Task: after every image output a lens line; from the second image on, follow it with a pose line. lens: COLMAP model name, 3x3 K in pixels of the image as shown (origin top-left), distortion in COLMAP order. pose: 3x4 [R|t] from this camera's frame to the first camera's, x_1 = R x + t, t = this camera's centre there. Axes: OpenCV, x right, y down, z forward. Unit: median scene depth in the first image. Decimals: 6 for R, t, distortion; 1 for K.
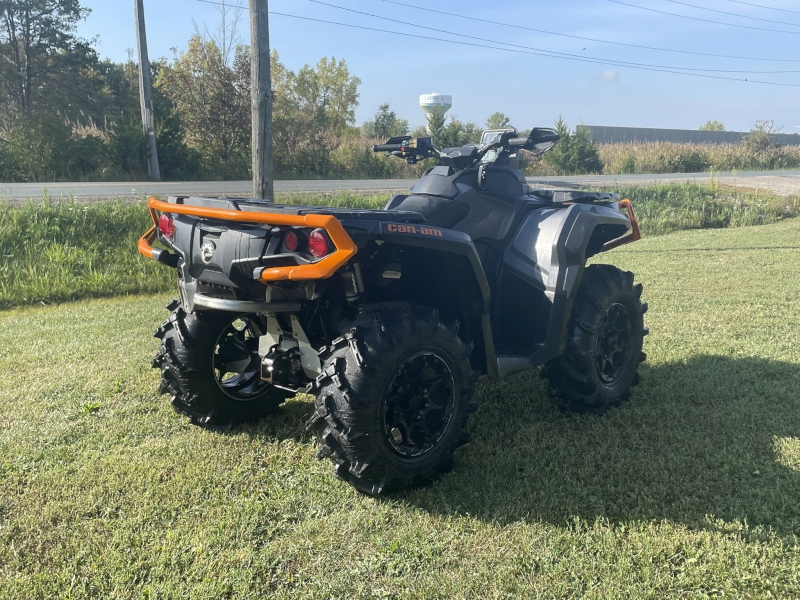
lens RADIAL K [[848.8, 0, 394.6], [0, 848.8, 299.4], [0, 0, 1]] dist [0.053252, -0.013019]
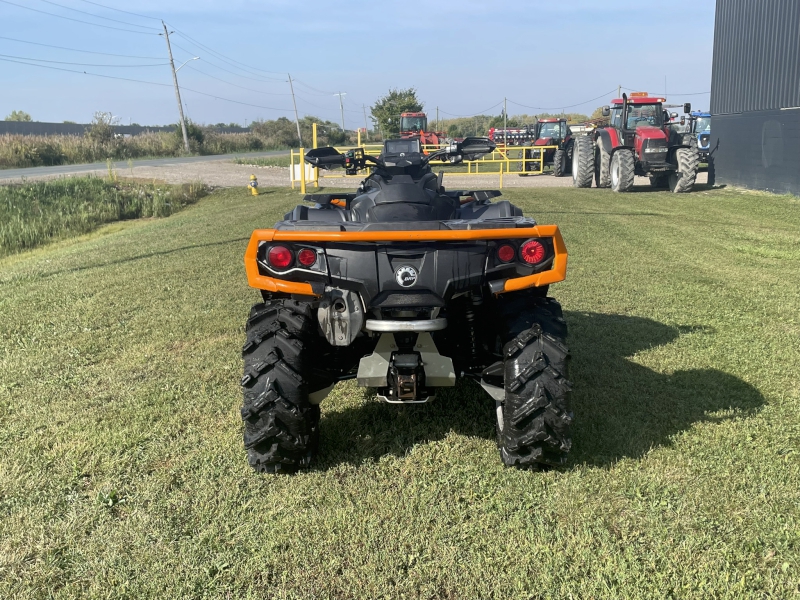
lens RADIAL K [[848.8, 0, 394.6], [0, 848.8, 299.4], [0, 0, 1]] dist [0.053252, -0.013019]
pose [[0.718478, -0.153826, 0.678326, -0.107321], [0.146180, 0.986852, 0.068959, -0.011733], [-0.680015, 0.049612, 0.731518, 0.034010]]
